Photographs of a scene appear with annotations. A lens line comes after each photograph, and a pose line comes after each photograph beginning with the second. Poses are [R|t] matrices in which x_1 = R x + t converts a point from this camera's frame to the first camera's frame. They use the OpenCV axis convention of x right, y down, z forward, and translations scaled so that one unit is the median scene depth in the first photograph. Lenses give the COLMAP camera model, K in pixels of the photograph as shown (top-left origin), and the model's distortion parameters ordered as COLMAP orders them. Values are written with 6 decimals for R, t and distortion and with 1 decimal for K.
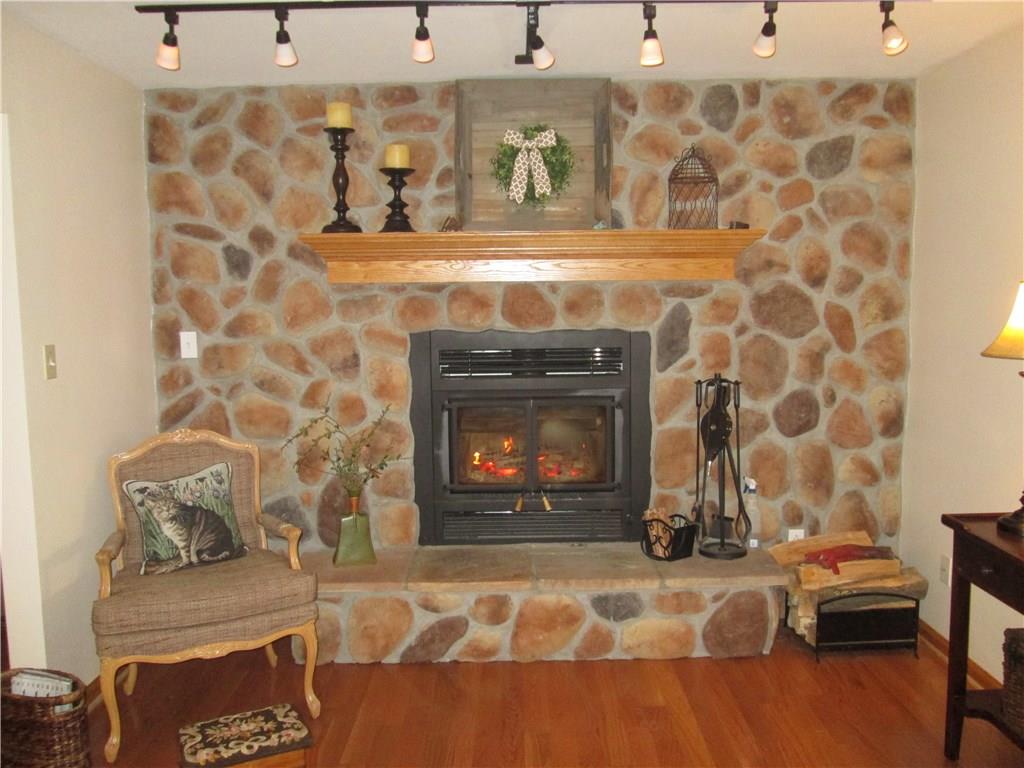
lens RADIAL K [[843.8, 0, 510.0], [0, 843.8, 380.5], [0, 0, 1]] dist [-0.042146, -0.007003]
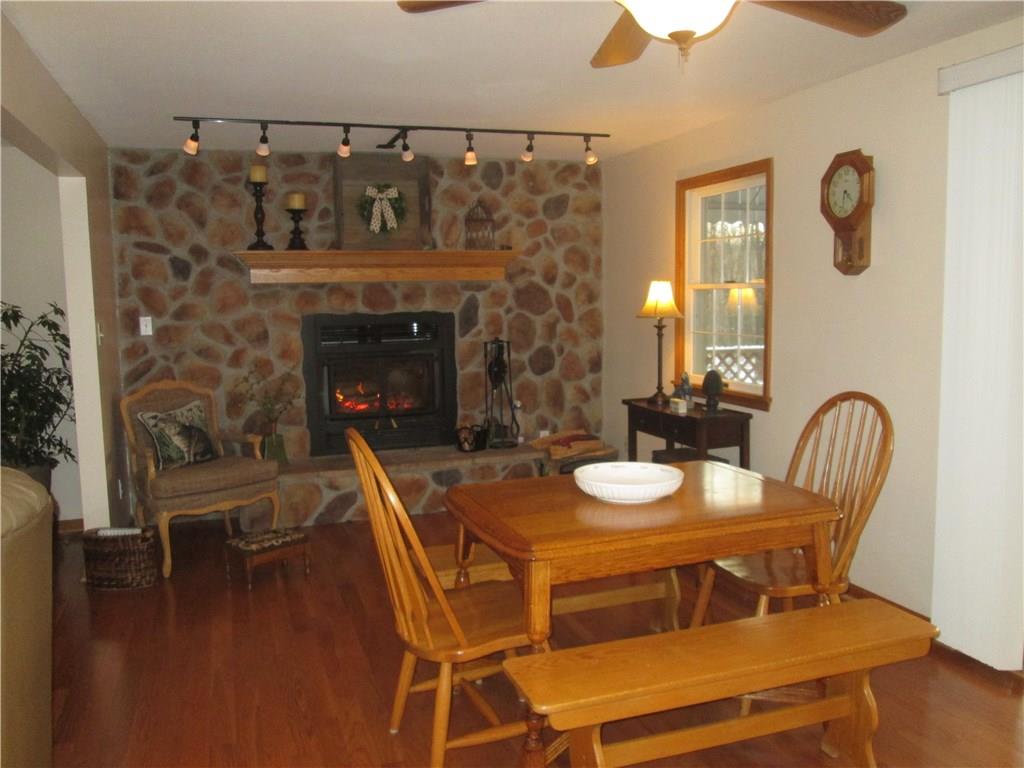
lens RADIAL K [[843.8, 0, 510.0], [0, 843.8, 380.5], [0, 0, 1]] dist [-0.042146, -0.007003]
pose [[0.944204, -0.039473, 0.326986, -0.271764], [0.039037, 0.999207, 0.007898, 0.064788], [-0.327039, 0.005308, 0.944996, -0.568867]]
